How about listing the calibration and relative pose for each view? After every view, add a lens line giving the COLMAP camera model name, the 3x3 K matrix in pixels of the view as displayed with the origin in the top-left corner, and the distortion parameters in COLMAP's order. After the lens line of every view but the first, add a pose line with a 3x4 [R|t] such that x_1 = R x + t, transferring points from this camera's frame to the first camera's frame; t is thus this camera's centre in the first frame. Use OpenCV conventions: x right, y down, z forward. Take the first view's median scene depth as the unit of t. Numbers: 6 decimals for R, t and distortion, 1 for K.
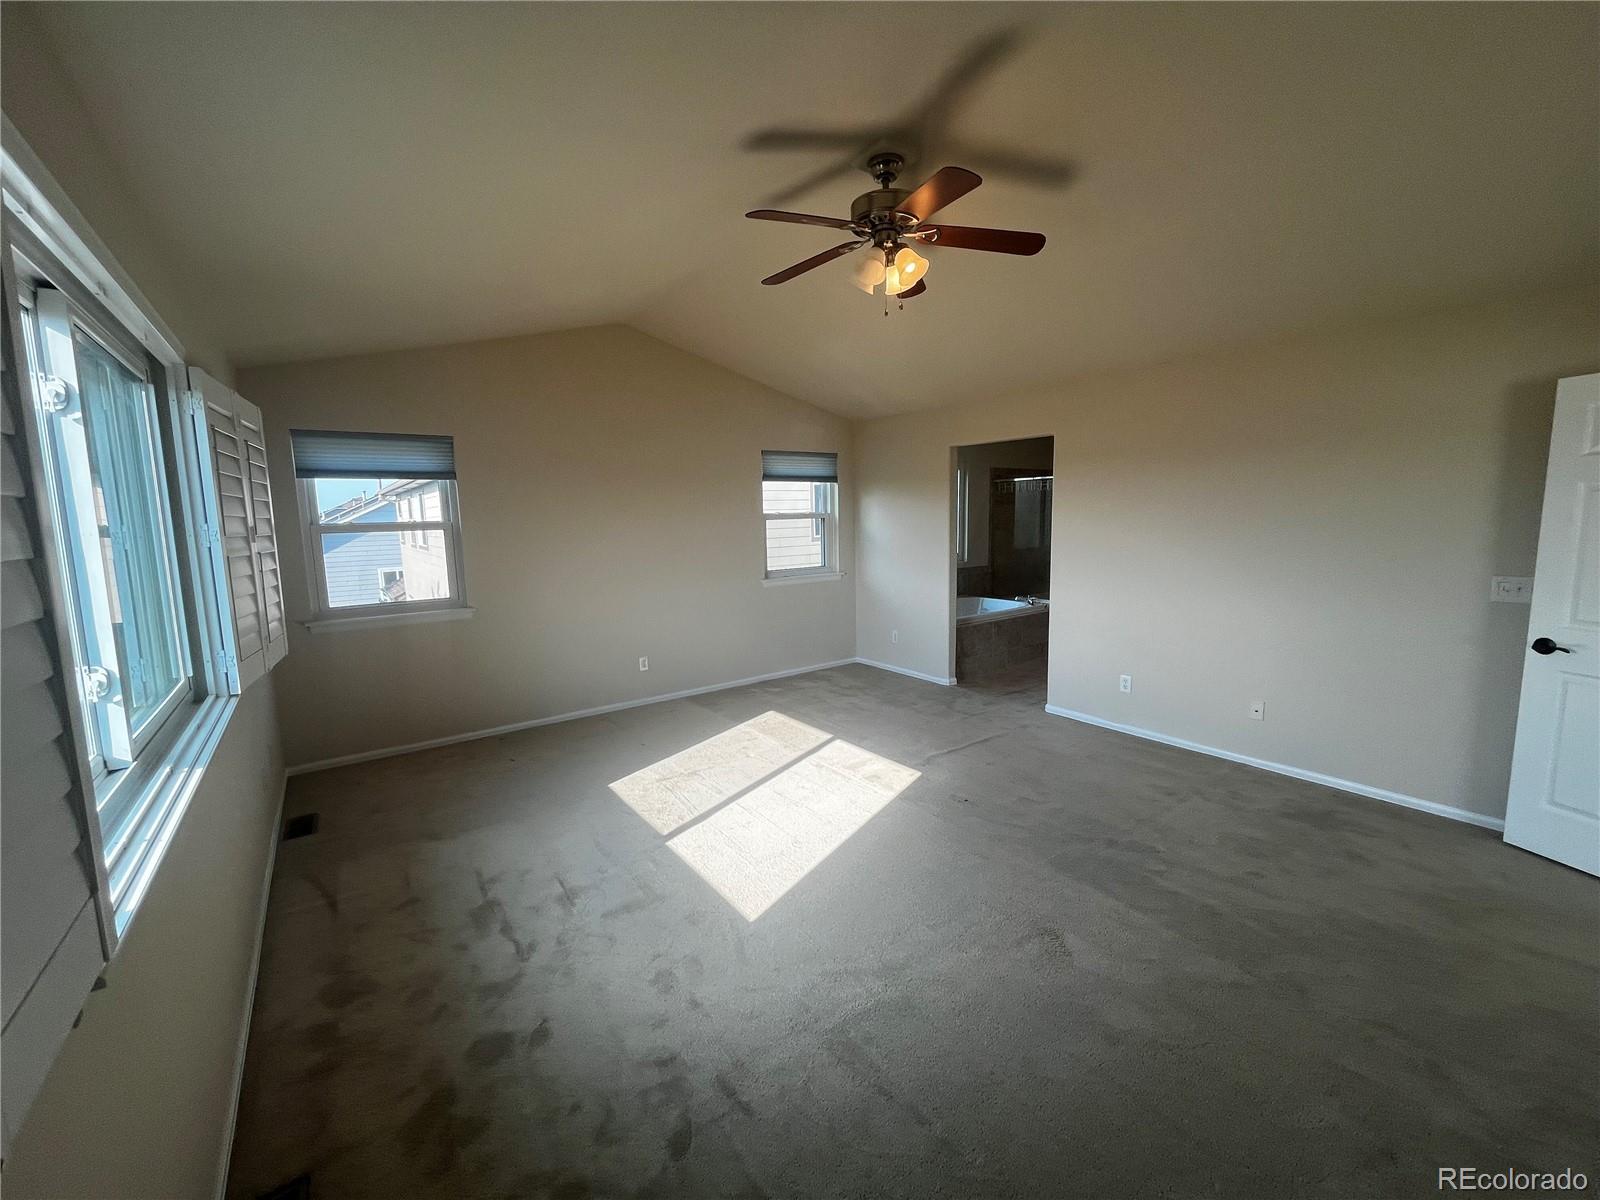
lens RADIAL K [[651.2, 0, 800.0], [0, 651.2, 600.0], [0, 0, 1]] dist [-0.003320, -0.000412]
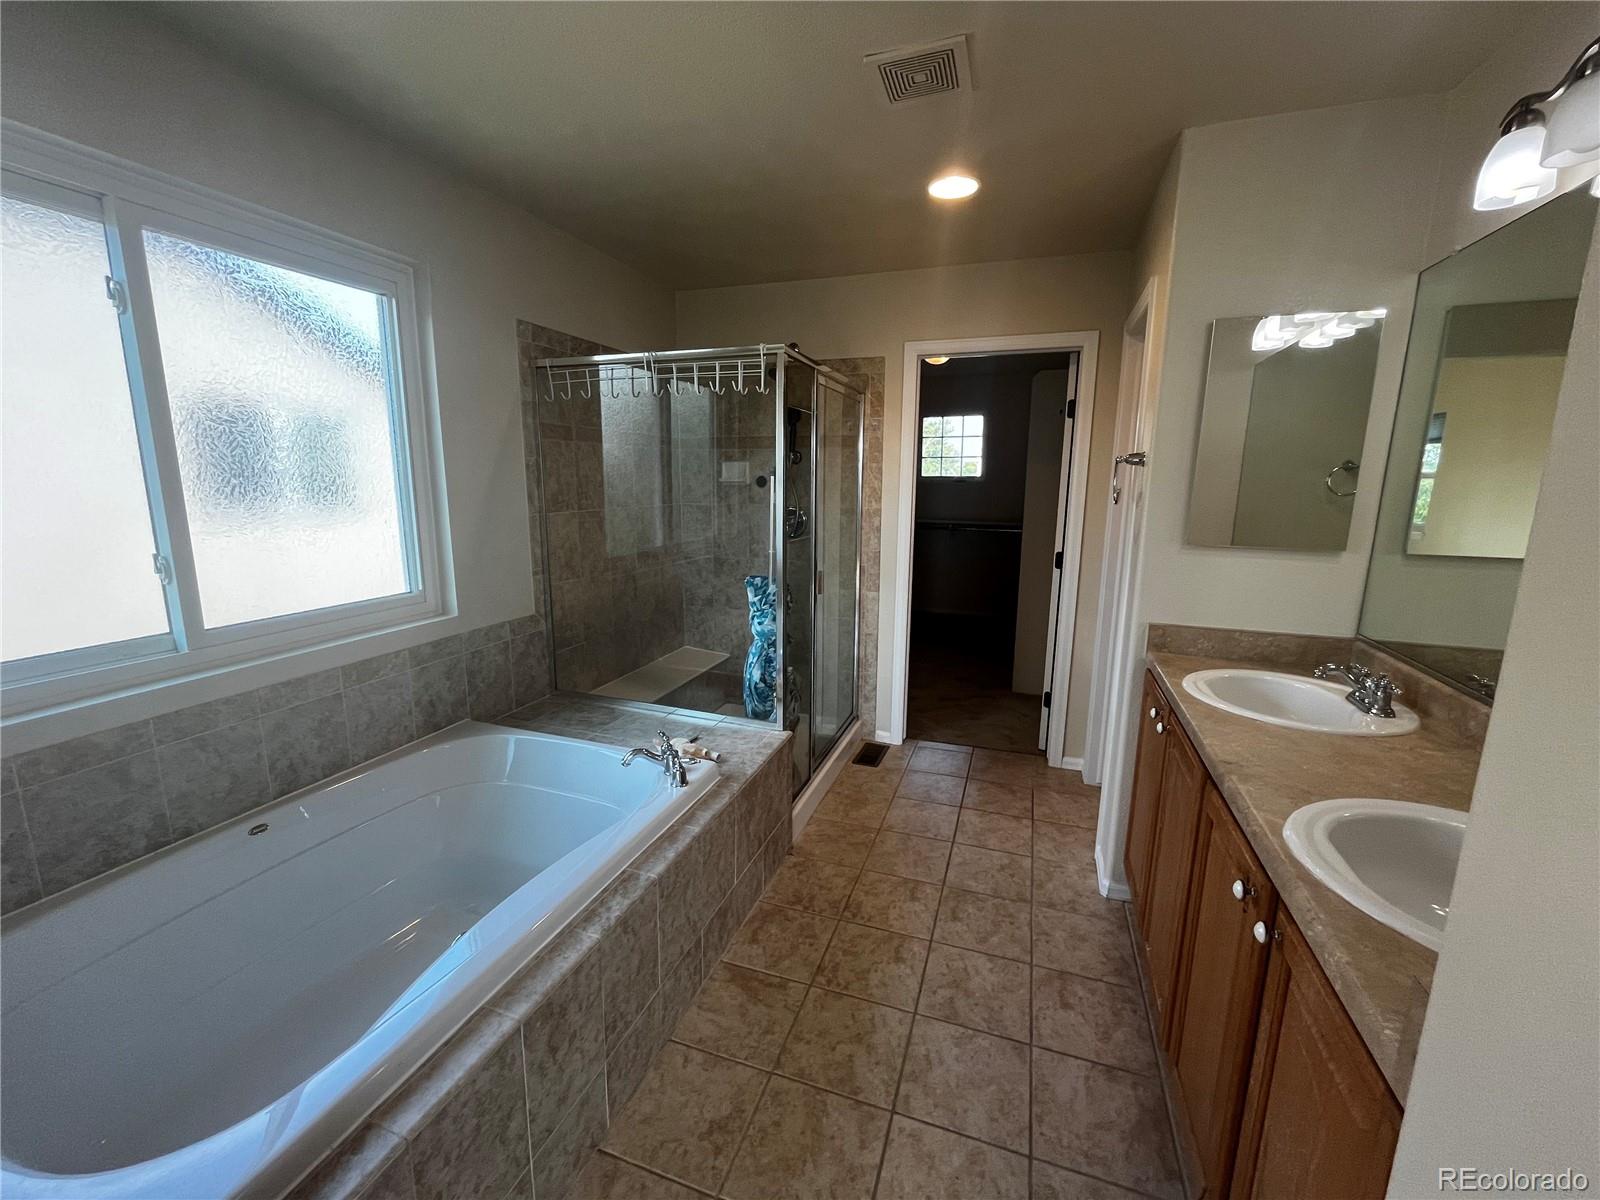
lens RADIAL K [[651.2, 0, 800.0], [0, 651.2, 600.0], [0, 0, 1]] dist [-0.003320, -0.000412]
pose [[0.822350, -0.081696, 0.563087, 0.210704], [0.049251, 0.996144, 0.072600, -0.078446], [-0.566847, -0.031970, 0.823203, 0.639293]]
